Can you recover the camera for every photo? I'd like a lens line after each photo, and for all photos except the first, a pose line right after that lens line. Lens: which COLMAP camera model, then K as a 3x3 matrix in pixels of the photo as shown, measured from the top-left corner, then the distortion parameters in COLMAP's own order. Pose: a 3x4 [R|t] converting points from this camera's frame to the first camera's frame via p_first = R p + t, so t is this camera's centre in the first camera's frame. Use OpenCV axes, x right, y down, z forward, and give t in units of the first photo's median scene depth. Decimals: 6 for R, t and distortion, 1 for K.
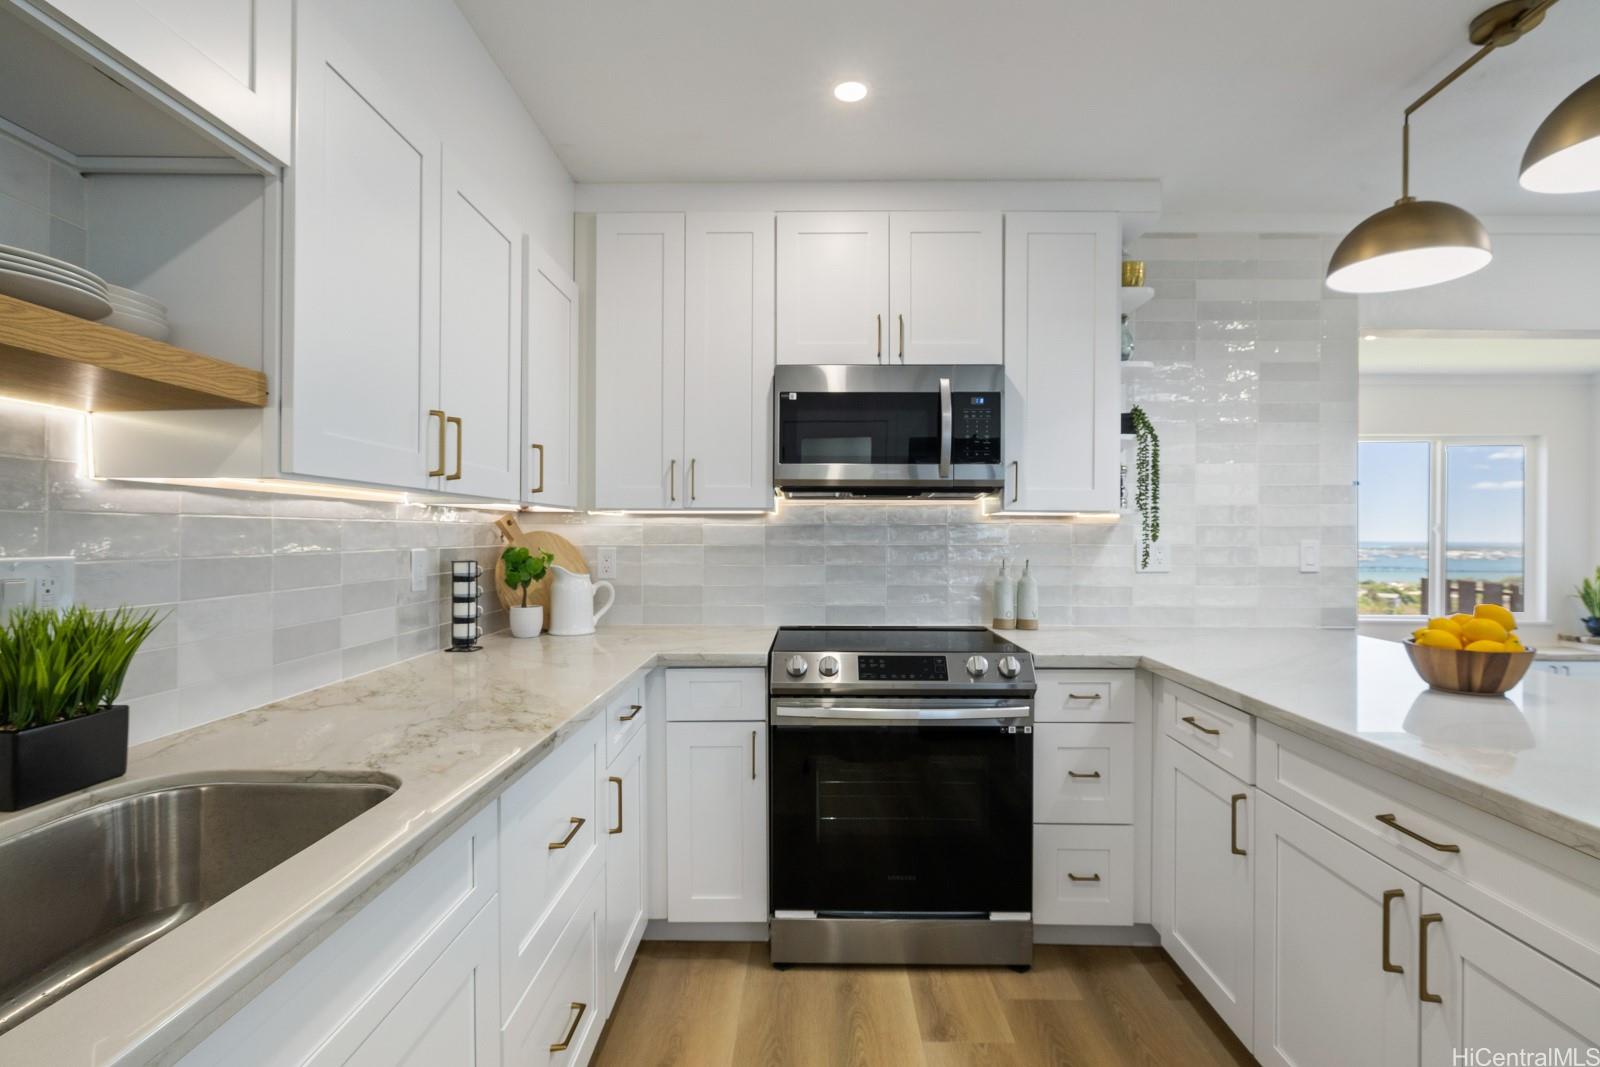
lens RADIAL K [[771.8, 0, 800.0], [0, 771.8, 533.5], [0, 0, 1]] dist [0.001299, 0.000115]
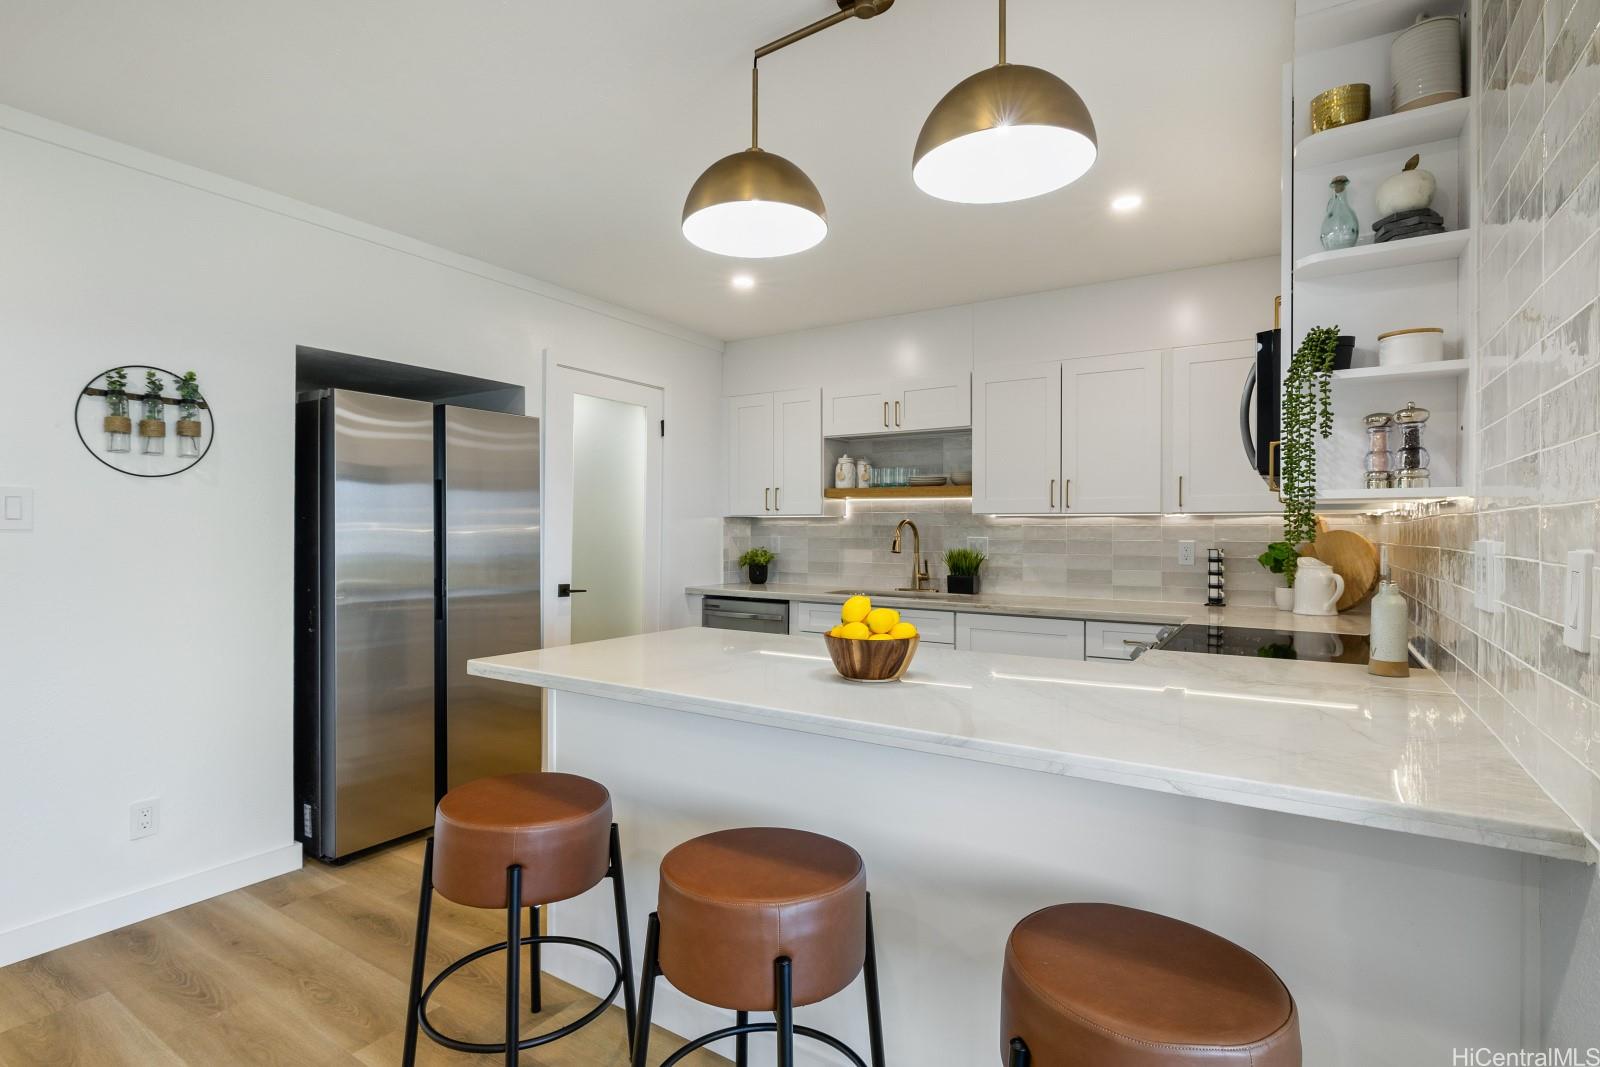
lens RADIAL K [[781.3, 0, 800.0], [0, 781.3, 533.5], [0, 0, 1]] dist [0.001927, 0.000540]
pose [[-0.536108, 0.000532, -0.844149, 1.211731], [-0.003113, 0.999992, 0.002608, 0.001875], [0.844144, 0.004026, -0.536102, 1.000661]]
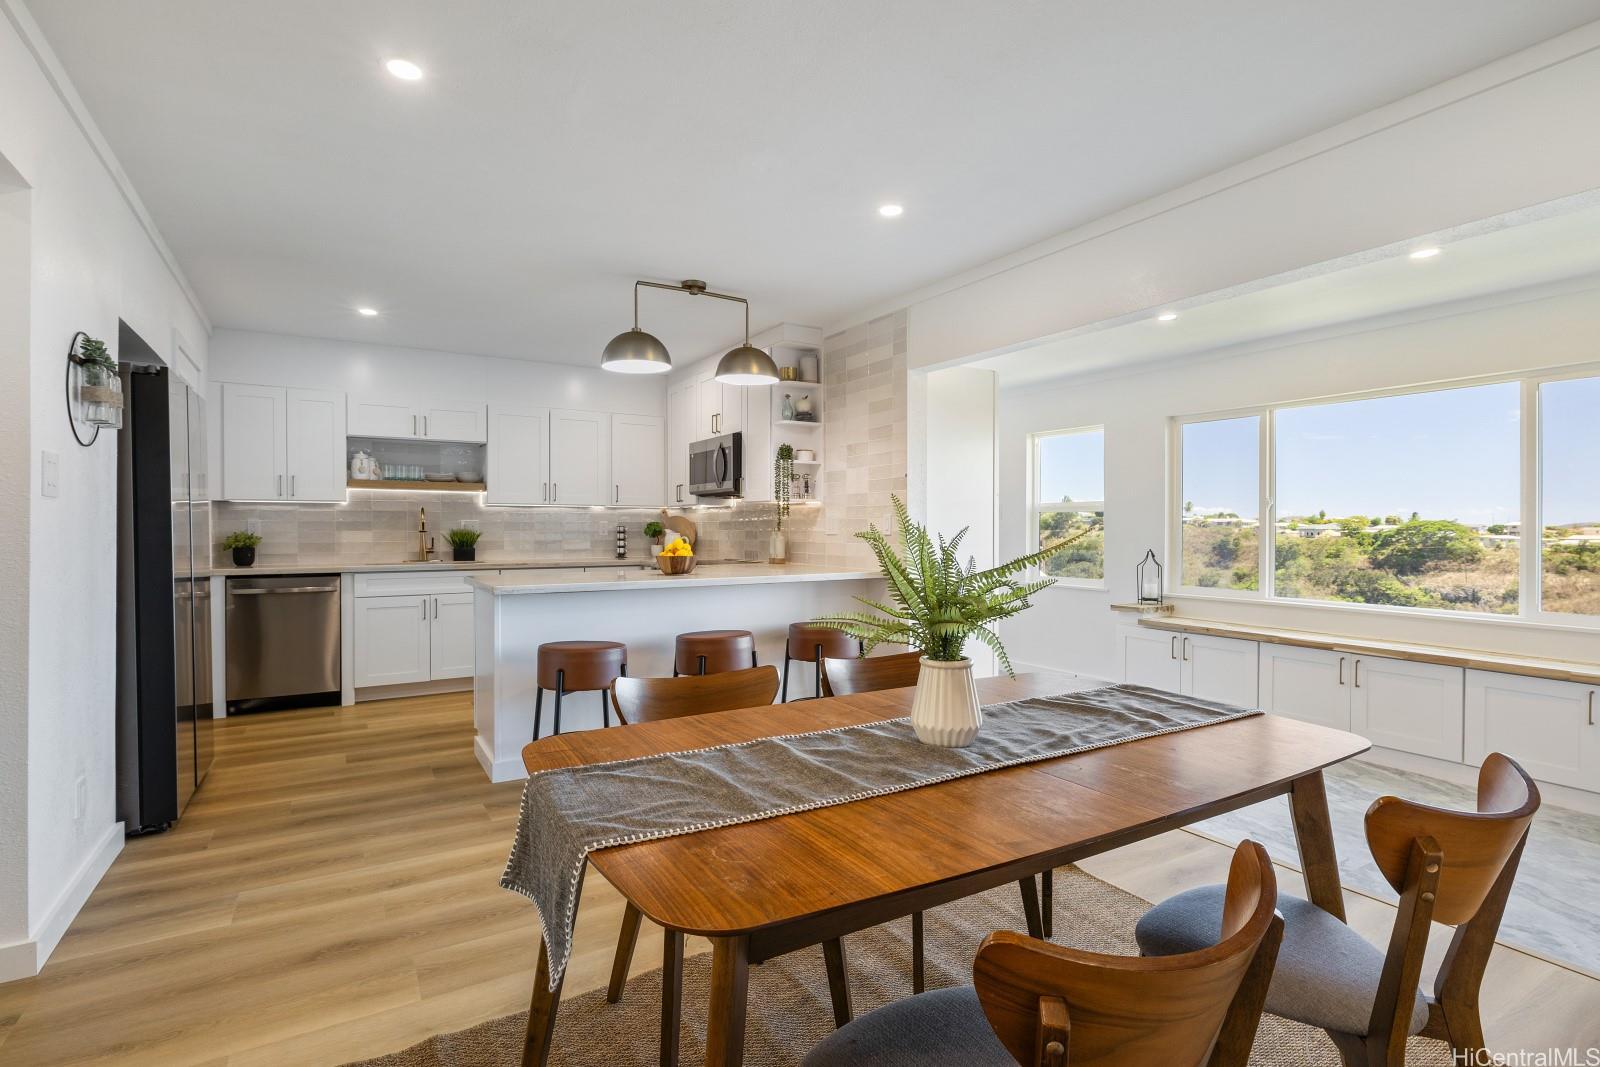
lens RADIAL K [[781.3, 0, 800.0], [0, 781.3, 533.5], [0, 0, 1]] dist [0.001927, 0.000540]
pose [[0.524510, 0.004504, -0.851392, 2.093146], [0.002784, 0.999972, 0.007004, 0.039165], [0.851400, -0.006044, 0.524483, 0.038425]]
